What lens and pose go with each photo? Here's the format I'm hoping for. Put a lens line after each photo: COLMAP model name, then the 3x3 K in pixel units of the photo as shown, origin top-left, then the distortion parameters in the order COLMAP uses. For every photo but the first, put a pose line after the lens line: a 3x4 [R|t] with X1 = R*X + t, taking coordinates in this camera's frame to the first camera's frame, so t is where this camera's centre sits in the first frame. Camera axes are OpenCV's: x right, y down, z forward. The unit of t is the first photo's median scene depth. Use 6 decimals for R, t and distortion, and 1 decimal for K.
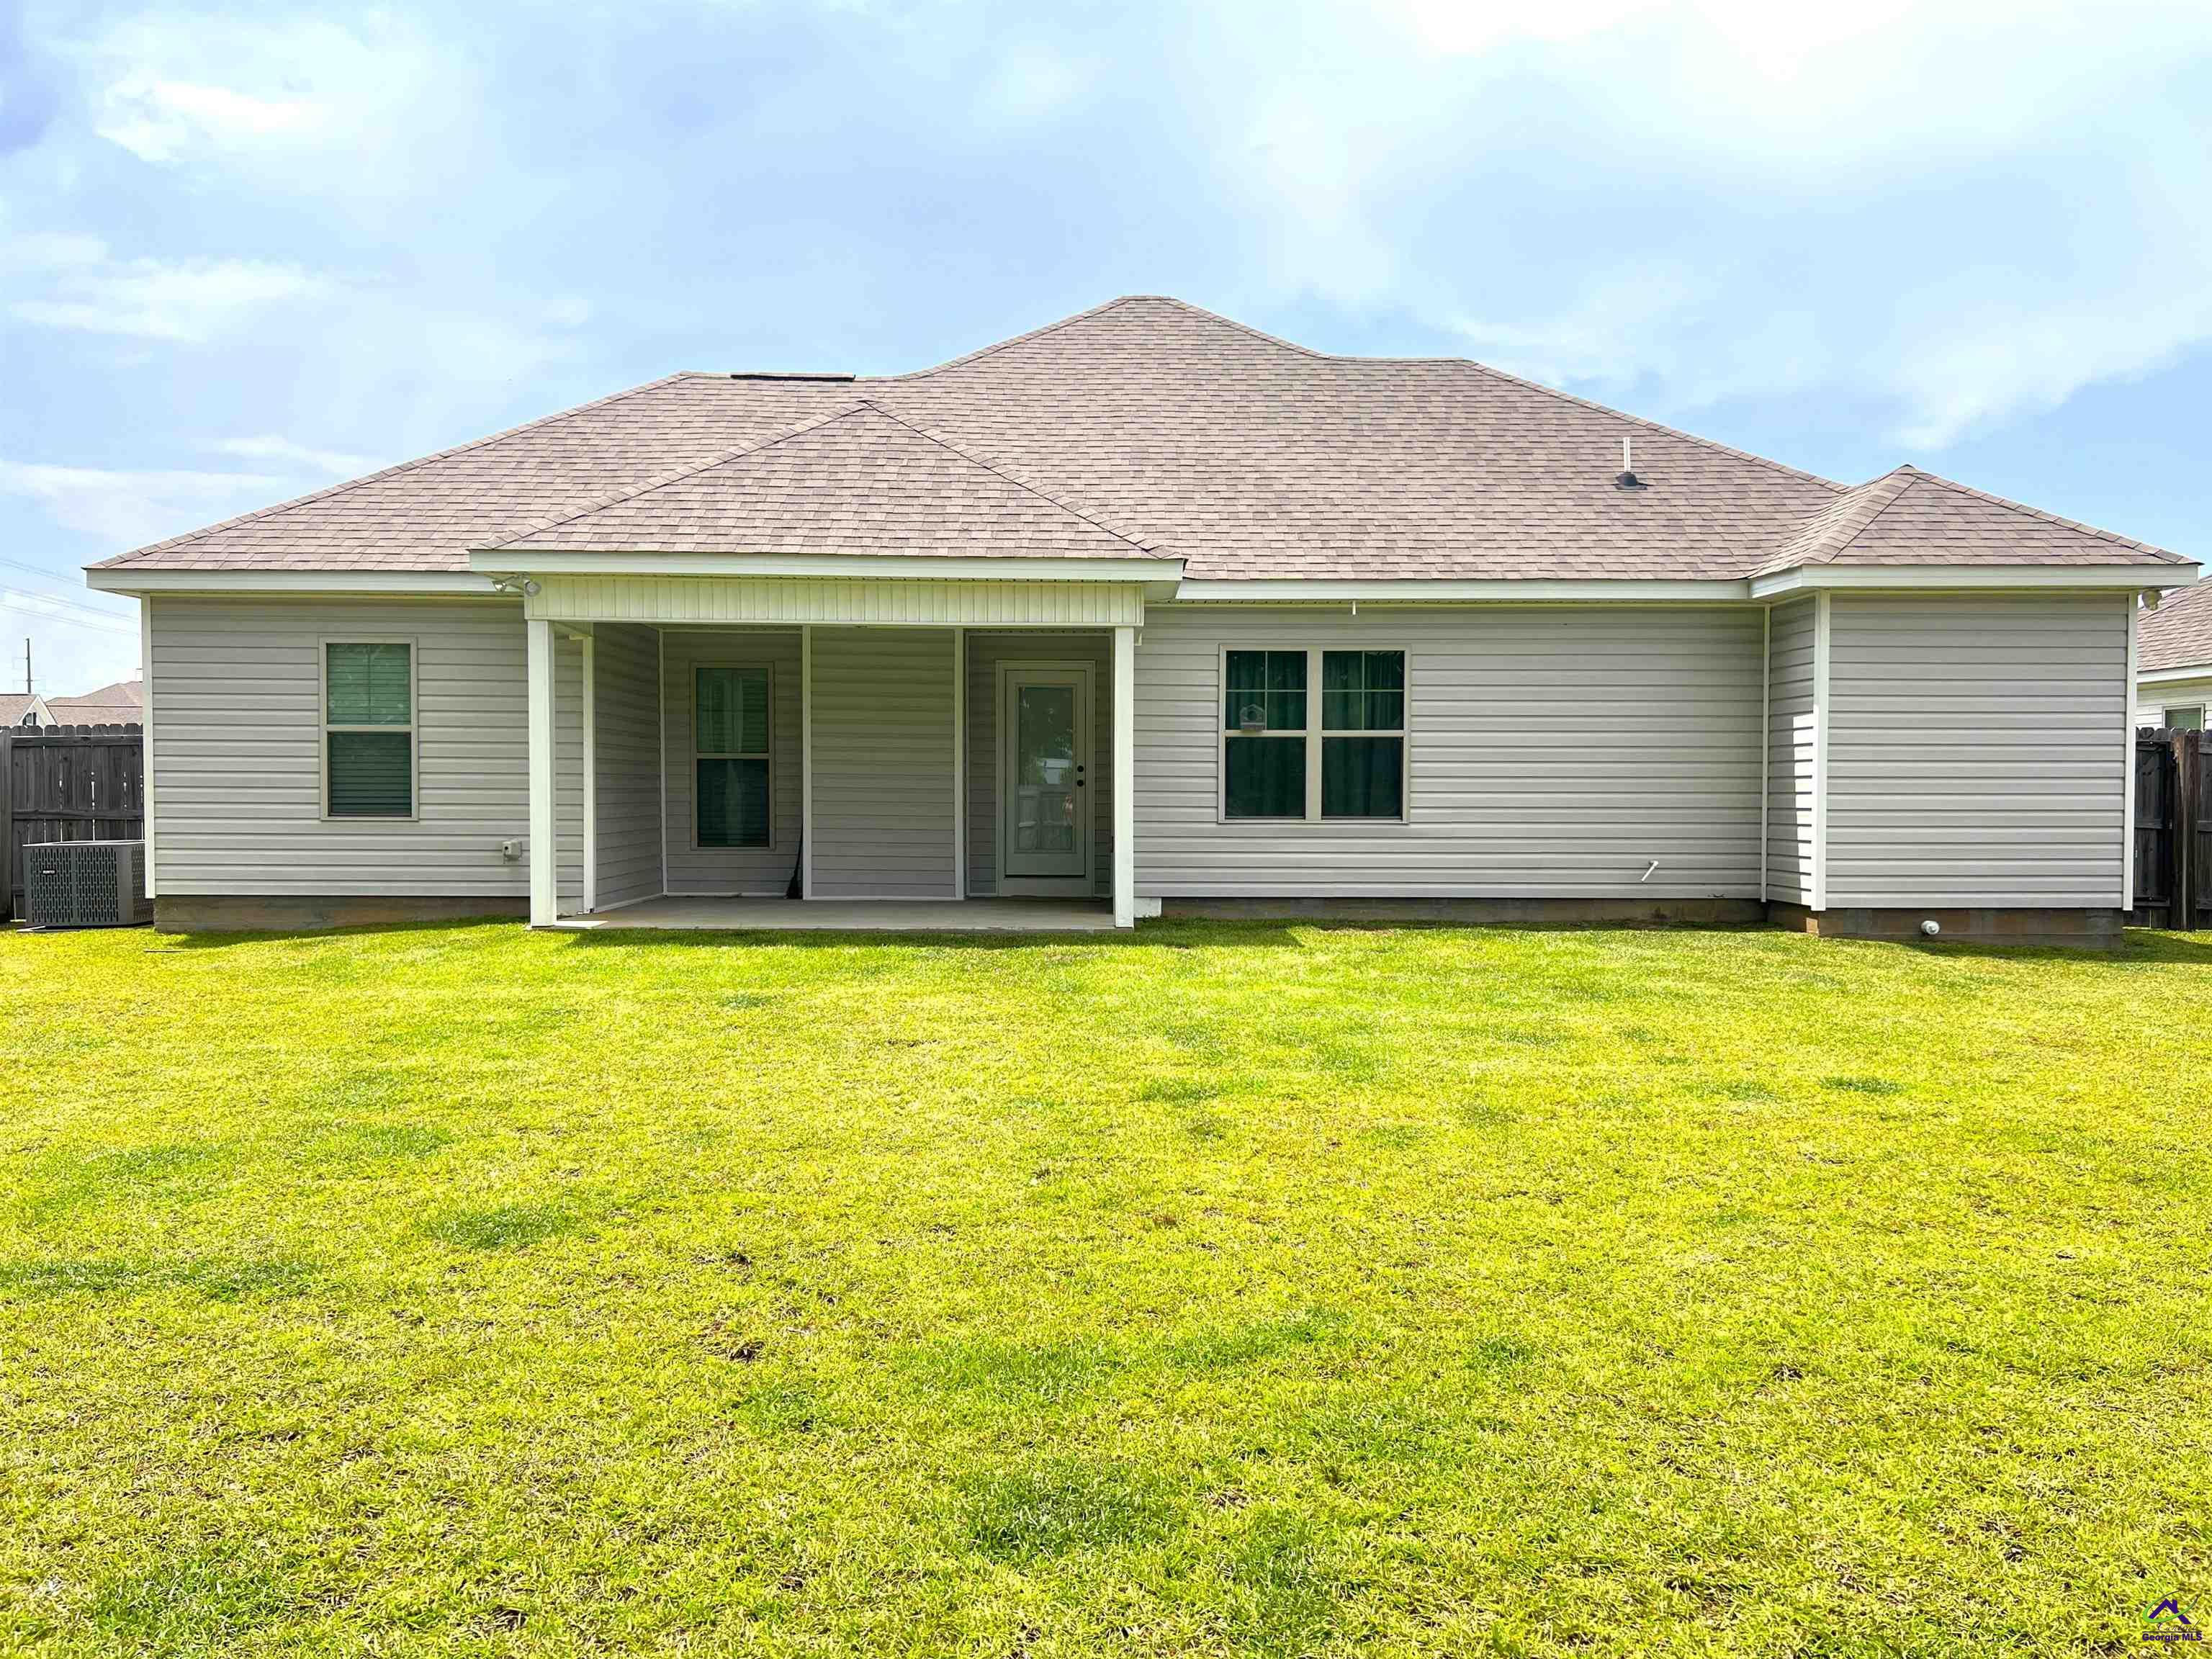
lens RADIAL K [[1671.2, 0, 1106.0], [0, 1671.2, 829.5], [0, 0, 1]] dist [0.089879, -0.116236]
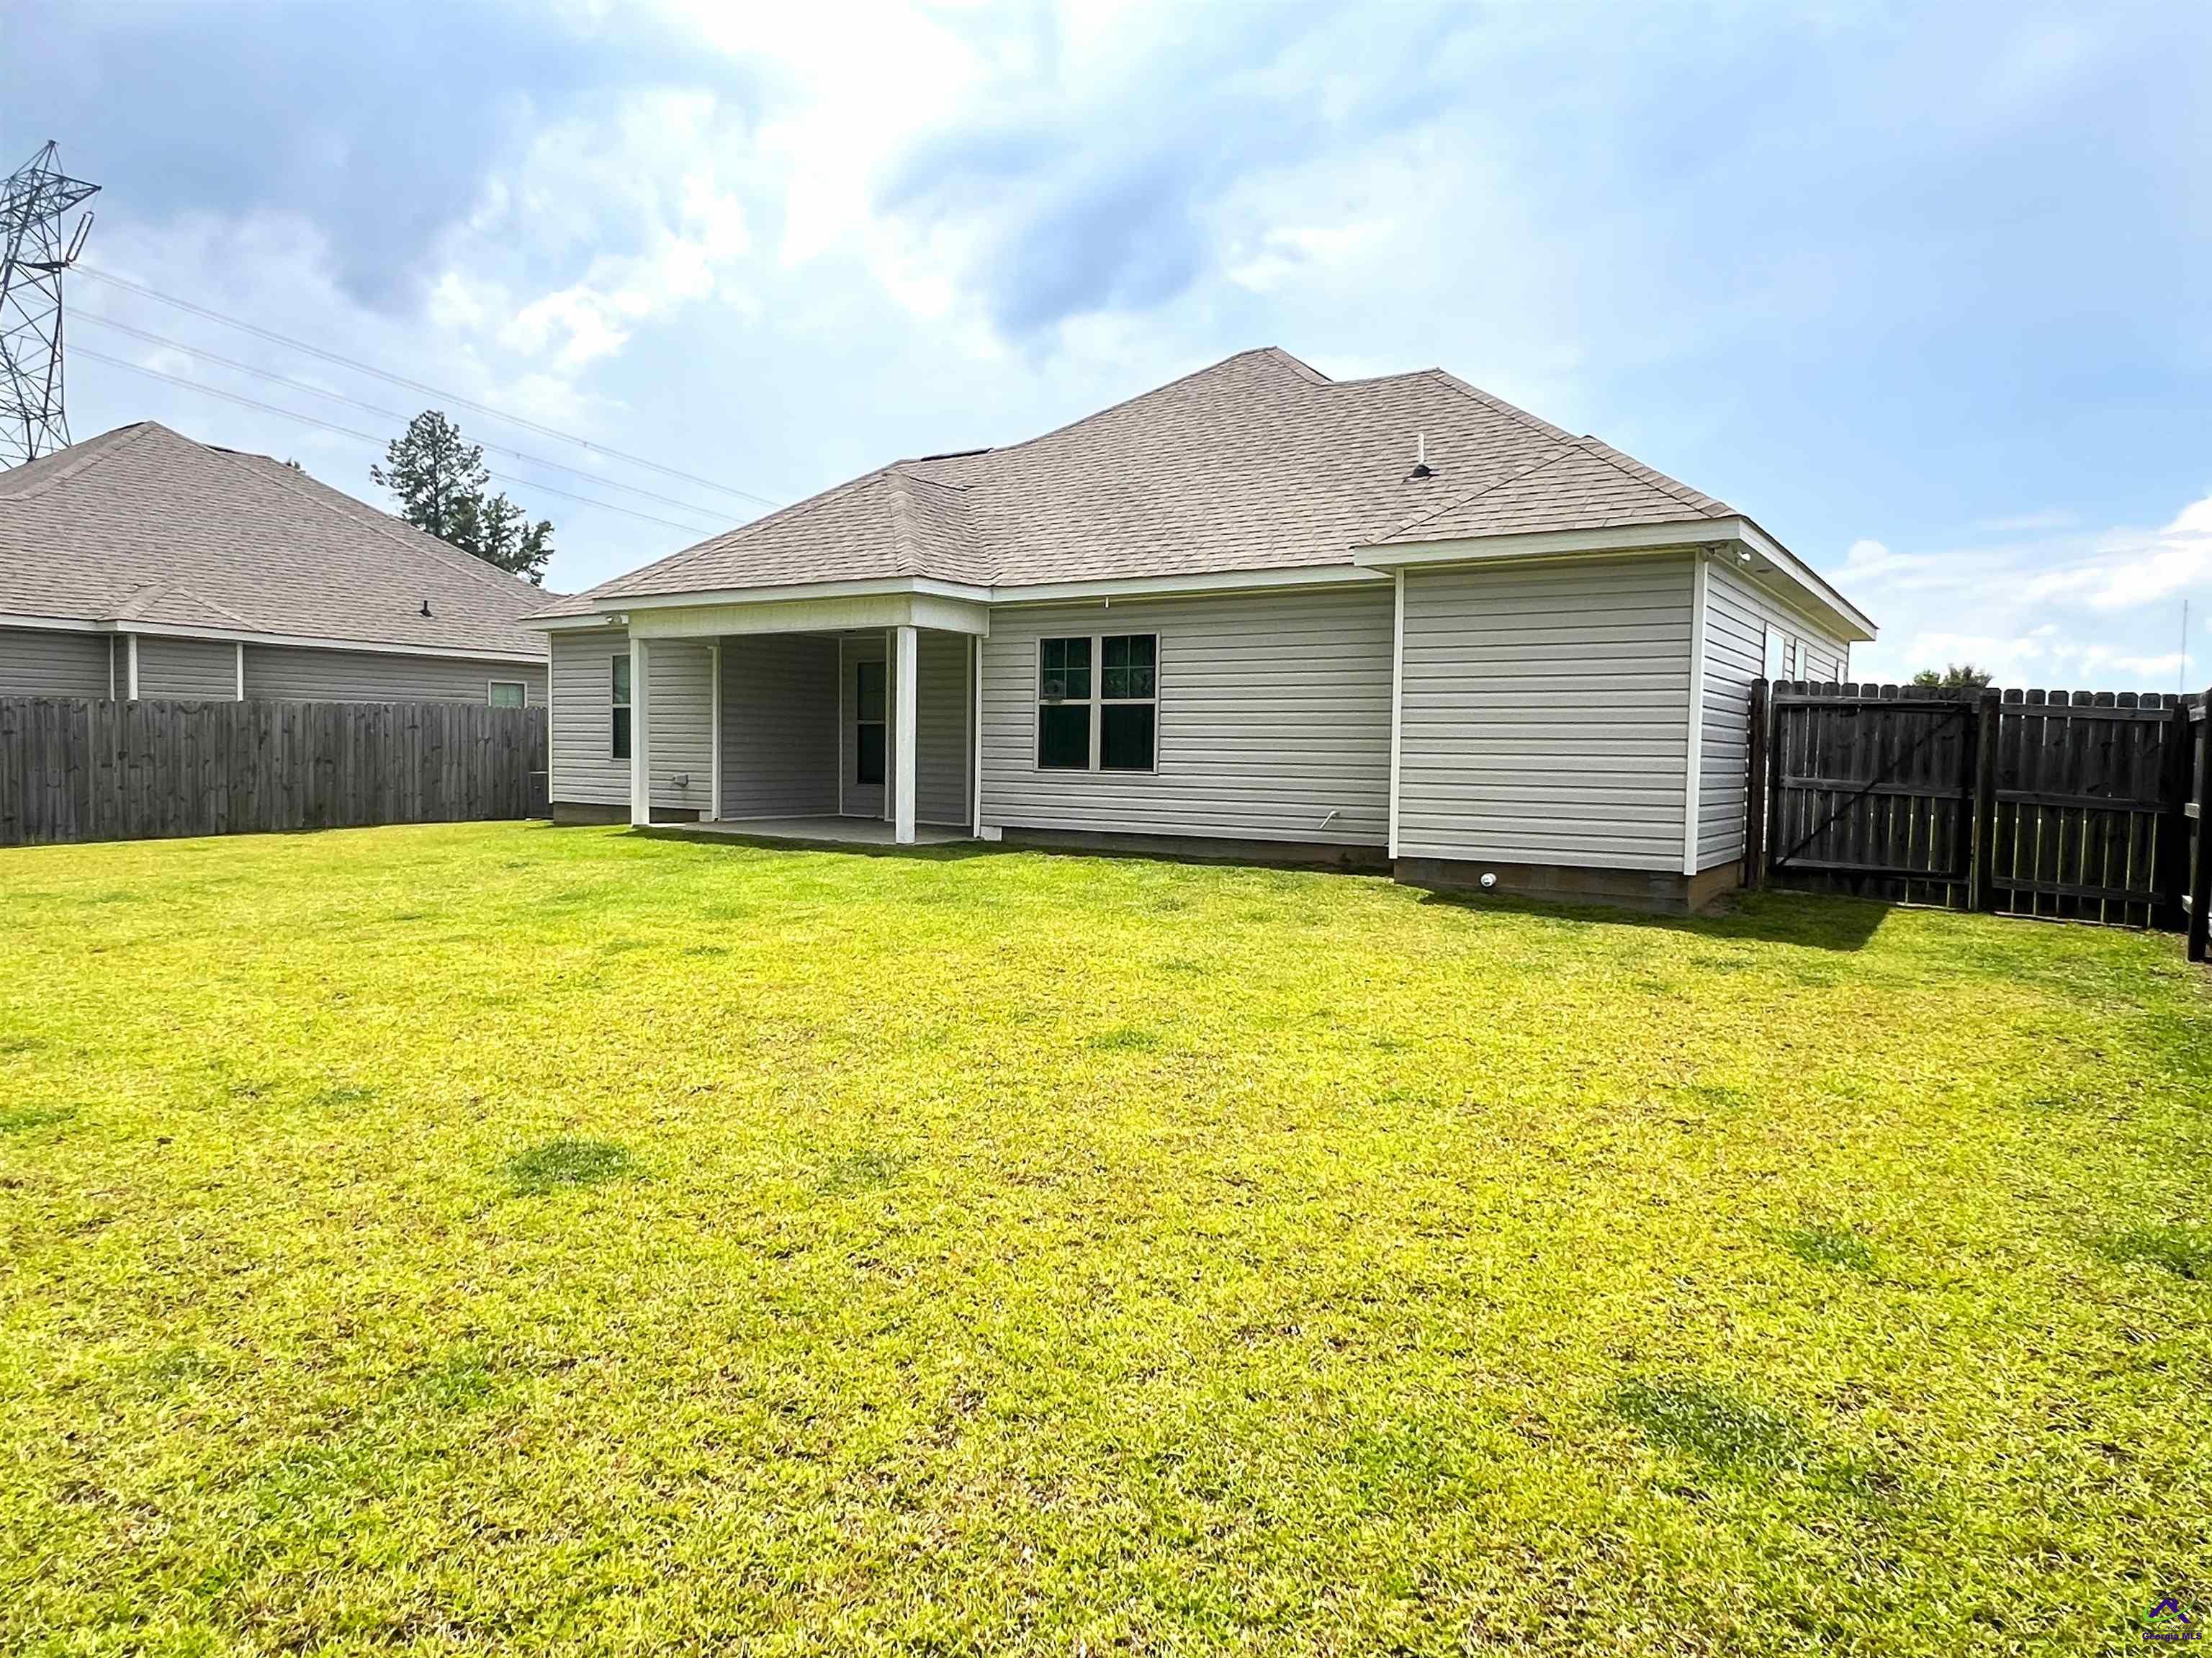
lens RADIAL K [[1407.3, 0, 1106.0], [0, 1407.3, 829.0], [0, 0, 1]] dist [0.002021, -0.000071]
pose [[0.819502, 0.040313, -0.571656, 0.743406], [-0.021220, 0.998973, 0.040026, -0.004267], [0.572683, -0.020671, 0.819516, 0.130198]]
